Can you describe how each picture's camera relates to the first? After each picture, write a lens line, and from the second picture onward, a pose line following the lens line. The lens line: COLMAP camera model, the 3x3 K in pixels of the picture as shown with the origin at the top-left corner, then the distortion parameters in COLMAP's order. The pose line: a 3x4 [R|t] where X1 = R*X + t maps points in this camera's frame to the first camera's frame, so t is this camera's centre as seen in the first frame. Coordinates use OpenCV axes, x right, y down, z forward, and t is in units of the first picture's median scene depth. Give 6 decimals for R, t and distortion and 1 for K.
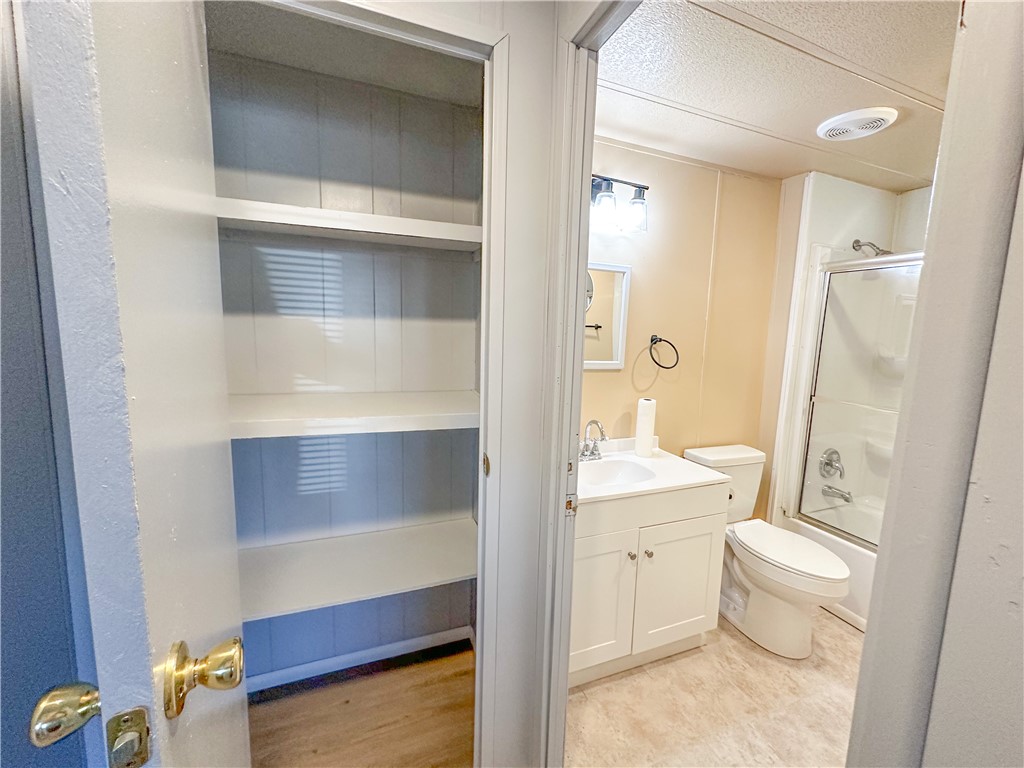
lens RADIAL K [[410.8, 0, 511.5], [0, 410.8, 382.3], [0, 0, 1]] dist [-0.002385, 0.000690]
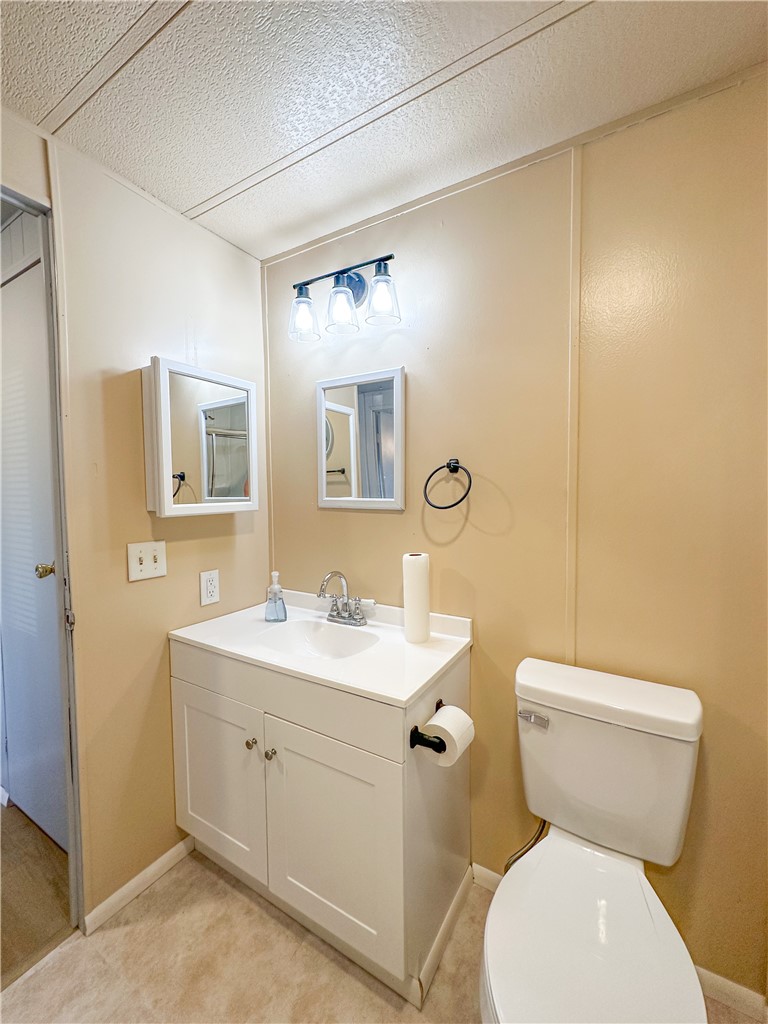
lens RADIAL K [[410.8, 0, 386.8], [0, 410.8, 511.2], [0, 0, 1]] dist [-0.002385, 0.000690]
pose [[0.614923, 0.003275, -0.788580, 0.847671], [-0.070923, 0.996169, -0.051167, 0.010013], [0.785391, 0.087392, 0.612799, 0.556823]]
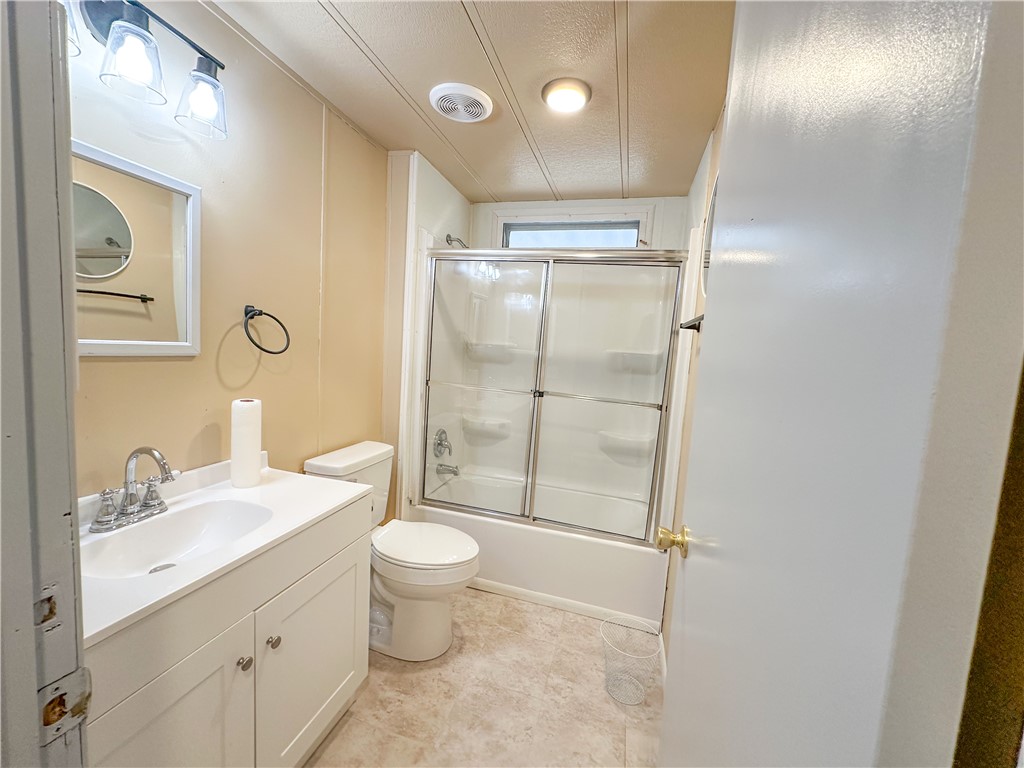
lens RADIAL K [[410.8, 0, 510.2], [0, 410.8, 382.2], [0, 0, 1]] dist [-0.002385, 0.000690]
pose [[0.607288, -0.064530, 0.791857, 0.066146], [0.055060, 0.997718, 0.039080, 0.010029], [-0.792572, 0.019867, 0.609455, 0.259192]]
